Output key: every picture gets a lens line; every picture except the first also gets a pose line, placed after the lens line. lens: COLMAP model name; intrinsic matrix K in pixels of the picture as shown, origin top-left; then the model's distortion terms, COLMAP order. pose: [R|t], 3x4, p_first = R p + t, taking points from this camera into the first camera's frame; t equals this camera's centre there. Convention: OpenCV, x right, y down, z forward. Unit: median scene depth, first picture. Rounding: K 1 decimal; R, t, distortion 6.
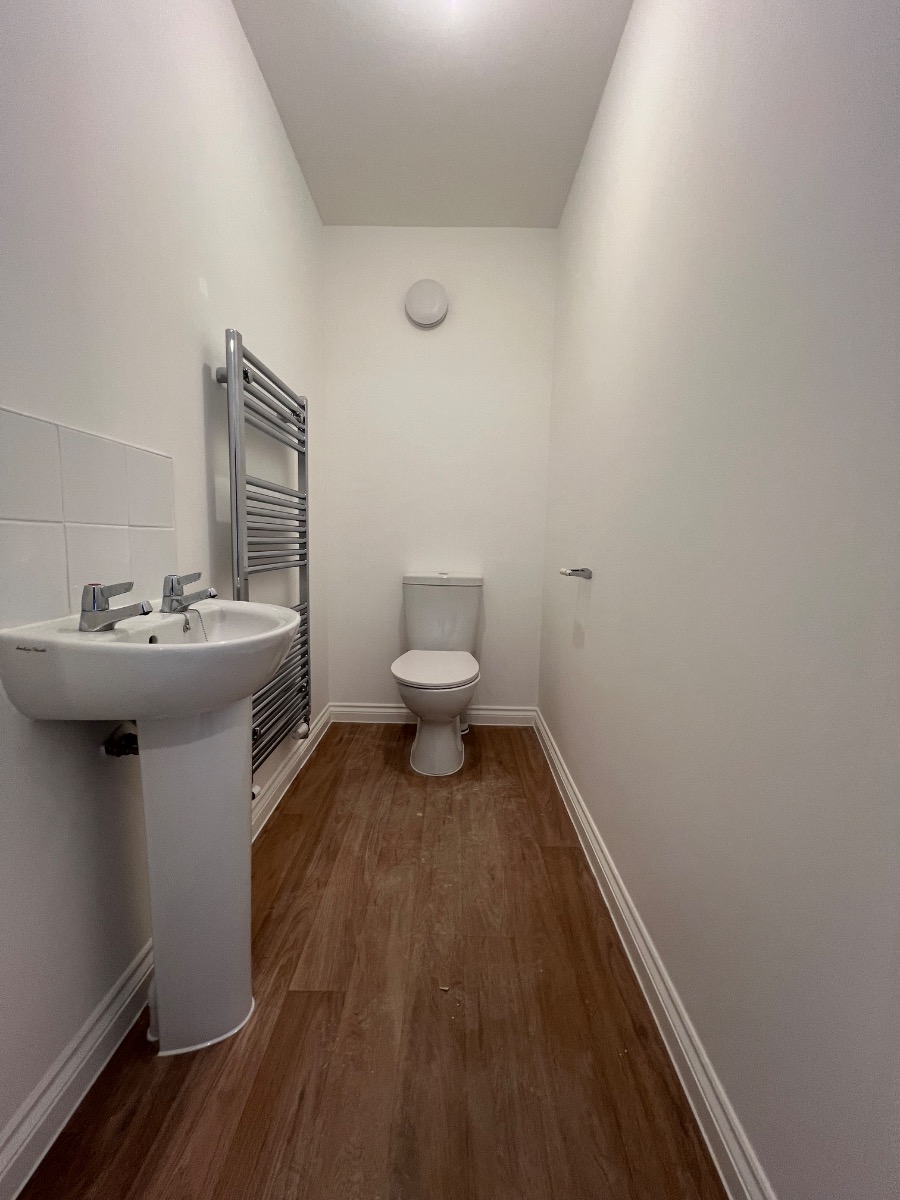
lens RADIAL K [[480.8, 0, 448.6], [0, 480.8, 598.4], [0, 0, 1]] dist [-0.002095, 0.001433]
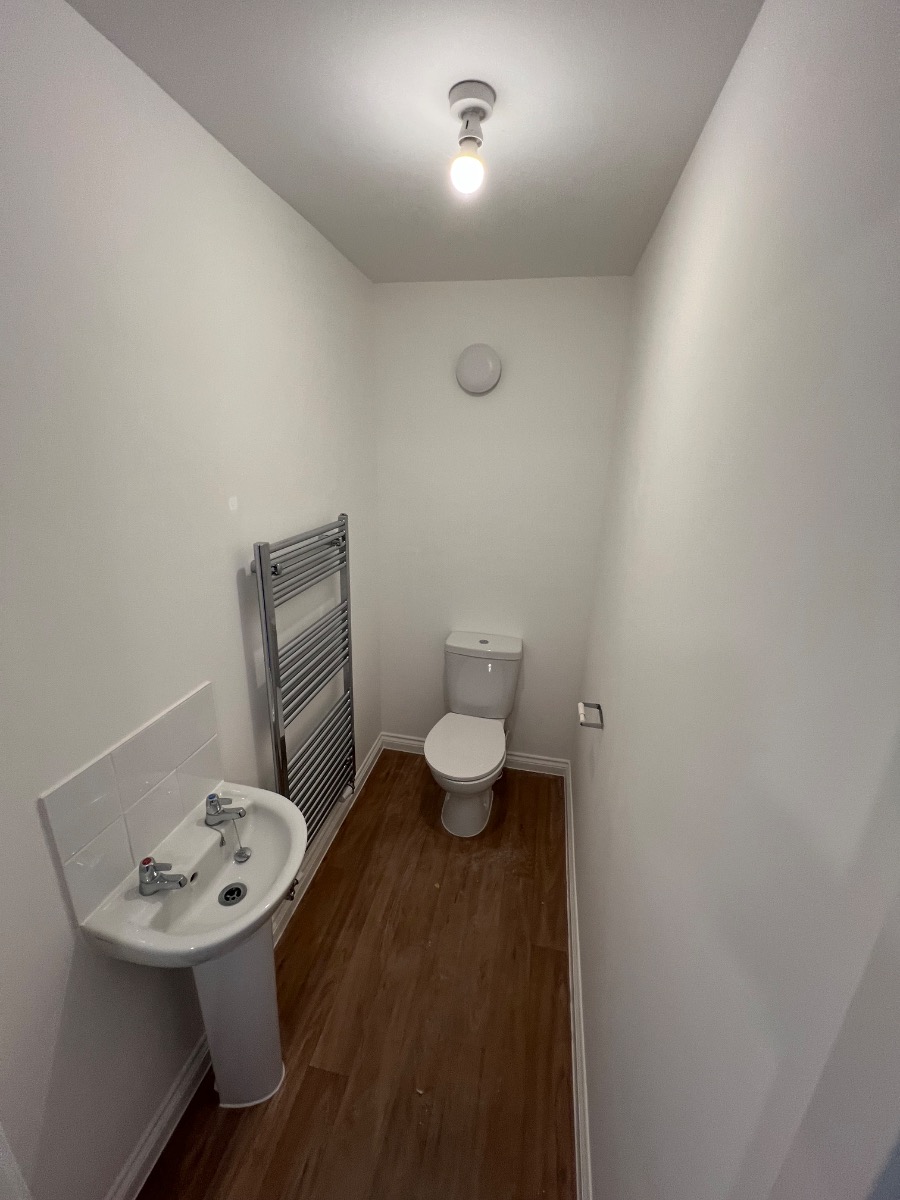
lens RADIAL K [[480.8, 0, 449.8], [0, 480.8, 598.9], [0, 0, 1]] dist [-0.002095, 0.001433]
pose [[0.981834, 0.069951, -0.176376, 0.160504], [-0.034436, 0.979818, 0.196902, -0.590676], [0.186590, -0.187251, 0.964428, -0.000726]]
